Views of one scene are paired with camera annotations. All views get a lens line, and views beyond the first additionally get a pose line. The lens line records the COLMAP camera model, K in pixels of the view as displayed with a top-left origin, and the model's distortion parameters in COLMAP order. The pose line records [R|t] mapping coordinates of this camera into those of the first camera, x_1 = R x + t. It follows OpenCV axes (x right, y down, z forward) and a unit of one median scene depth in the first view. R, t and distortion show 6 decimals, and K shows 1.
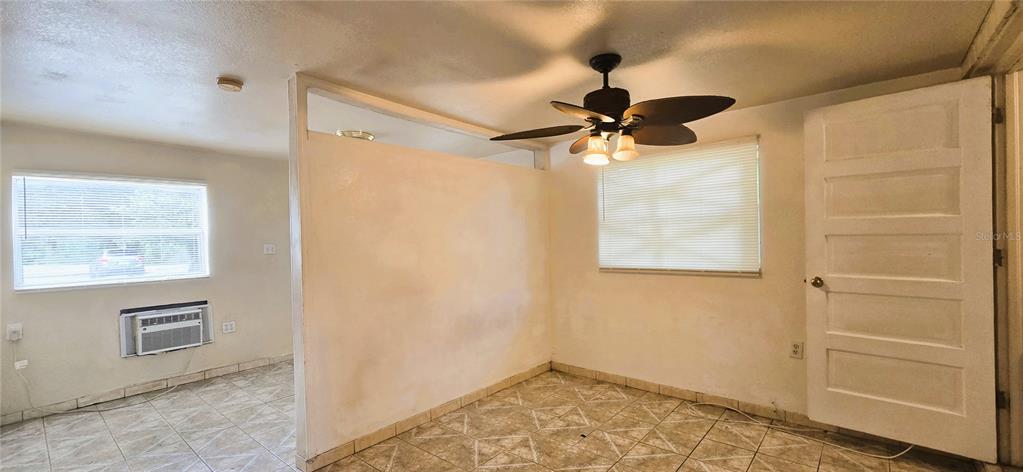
lens RADIAL K [[411.2, 0, 511.5], [0, 411.2, 236.0], [0, 0, 1]] dist [-0.015341, 0.003184]
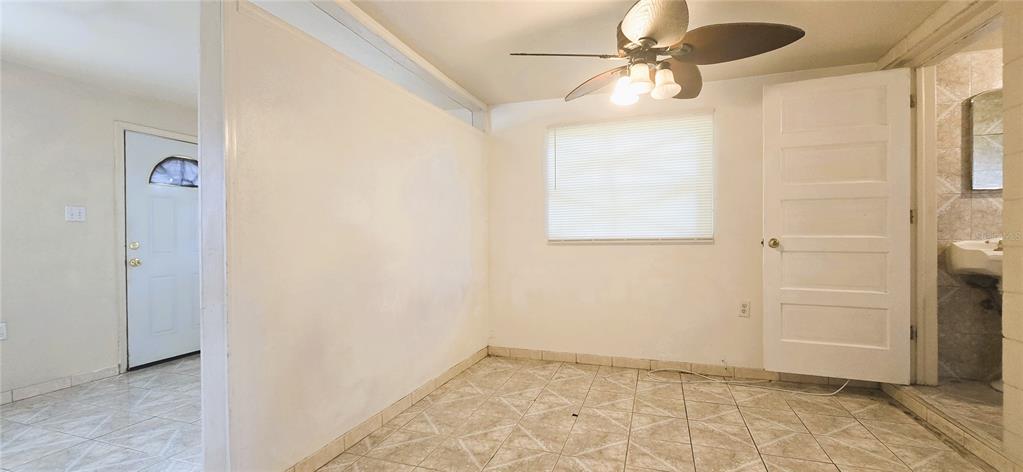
lens RADIAL K [[411.2, 0, 511.5], [0, 411.2, 236.0], [0, 0, 1]] dist [-0.015341, 0.003184]
pose [[0.933368, 0.017075, 0.358514, -0.253045], [-0.015873, 0.999854, -0.006295, 0.095443], [-0.358569, 0.000185, 0.933503, 0.195414]]
